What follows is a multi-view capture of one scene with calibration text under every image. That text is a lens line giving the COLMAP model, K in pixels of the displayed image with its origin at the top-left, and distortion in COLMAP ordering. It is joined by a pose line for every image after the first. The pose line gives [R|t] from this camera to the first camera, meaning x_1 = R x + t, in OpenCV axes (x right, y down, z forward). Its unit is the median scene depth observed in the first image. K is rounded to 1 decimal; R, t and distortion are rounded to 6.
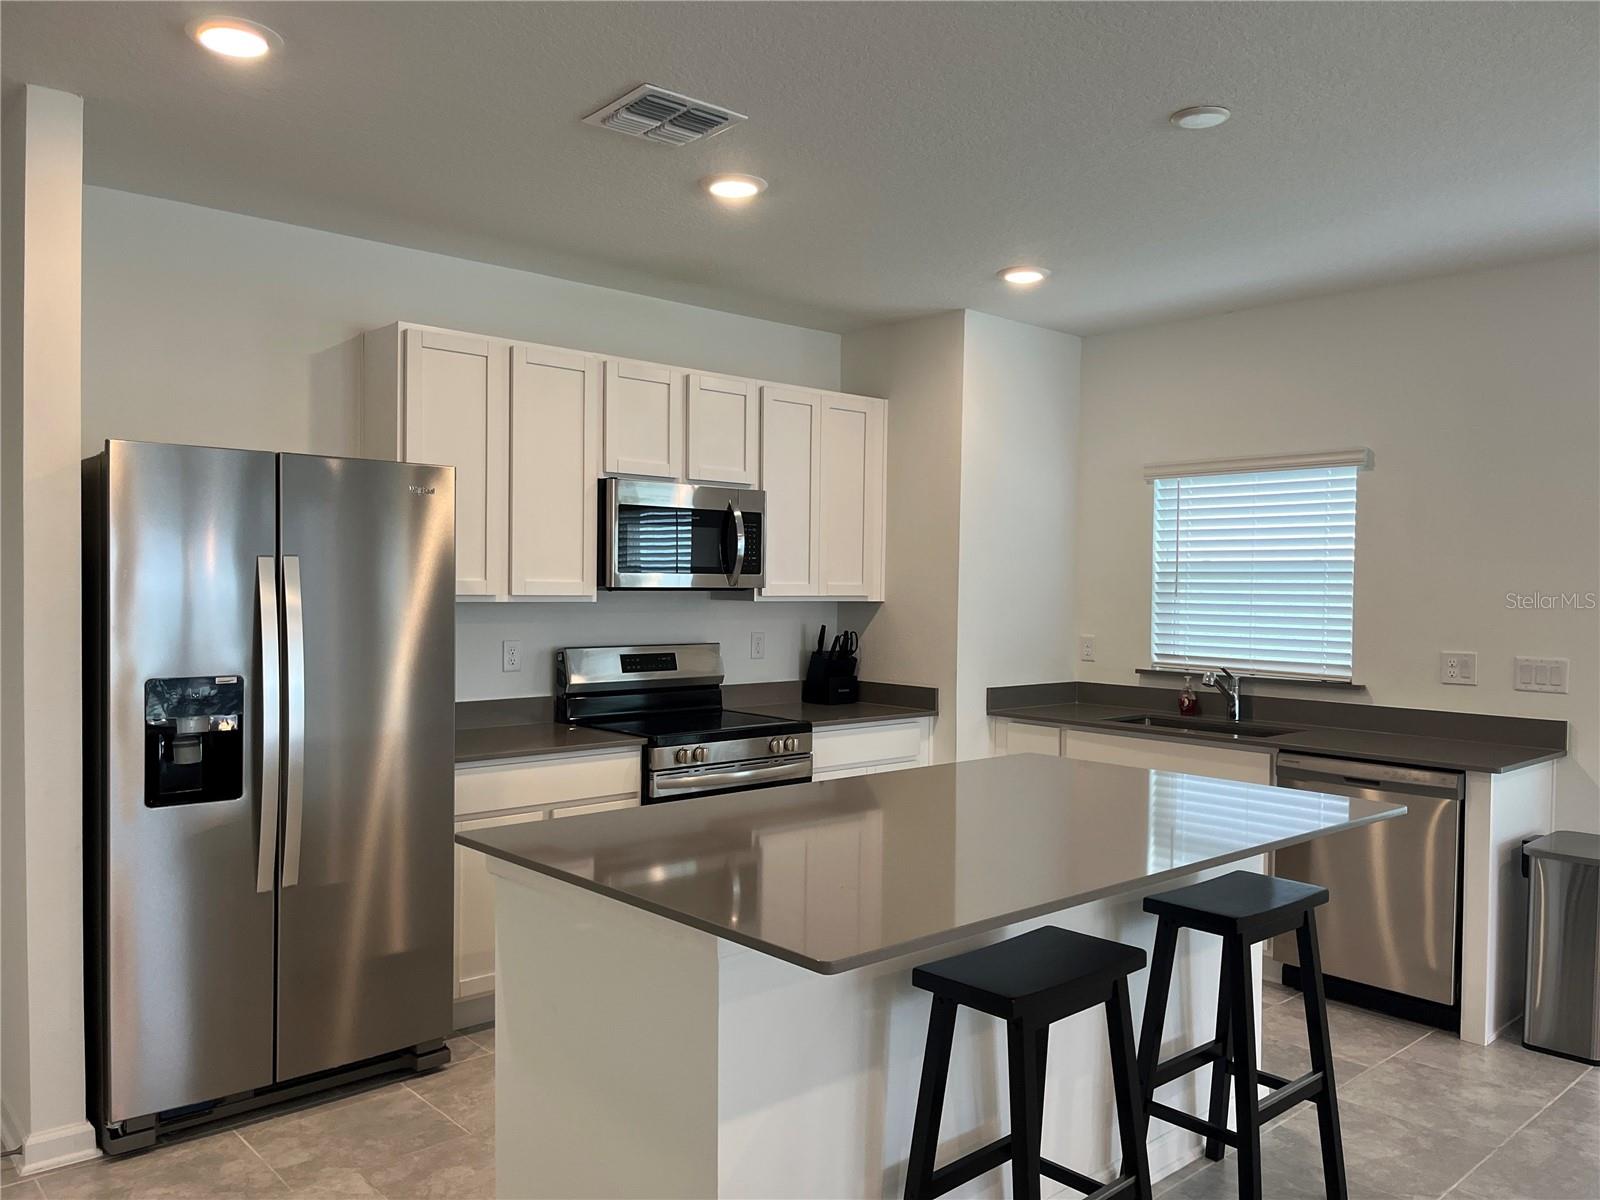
lens RADIAL K [[1211.8, 0, 789.8], [0, 1211.8, 600.5], [0, 0, 1]] dist [0.045484, -0.049156]
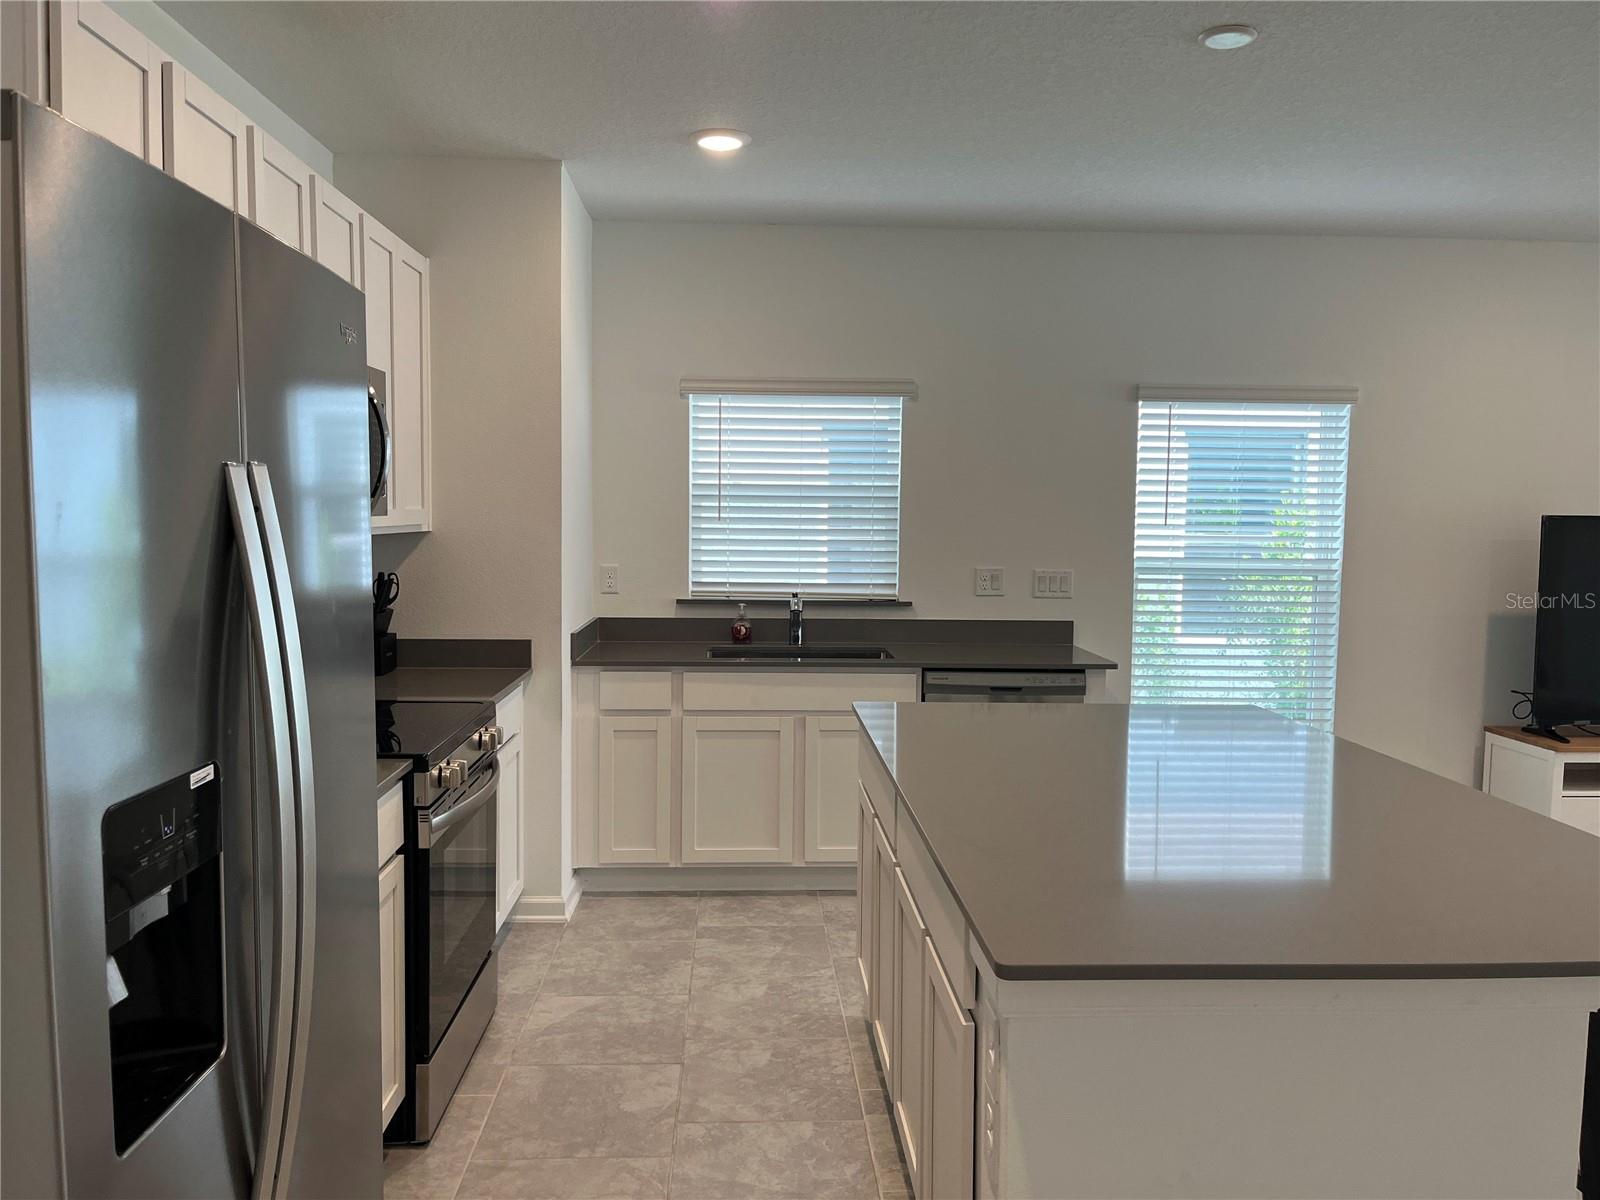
lens RADIAL K [[1186.1, 0, 770.1], [0, 1186.1, 599.4], [0, 0, 1]] dist [-0.030509, -0.006077]
pose [[0.649839, -0.062414, 0.757505, -0.398544], [0.009359, 0.997204, 0.074135, -0.011242], [-0.760014, -0.041087, 0.648607, 0.406555]]
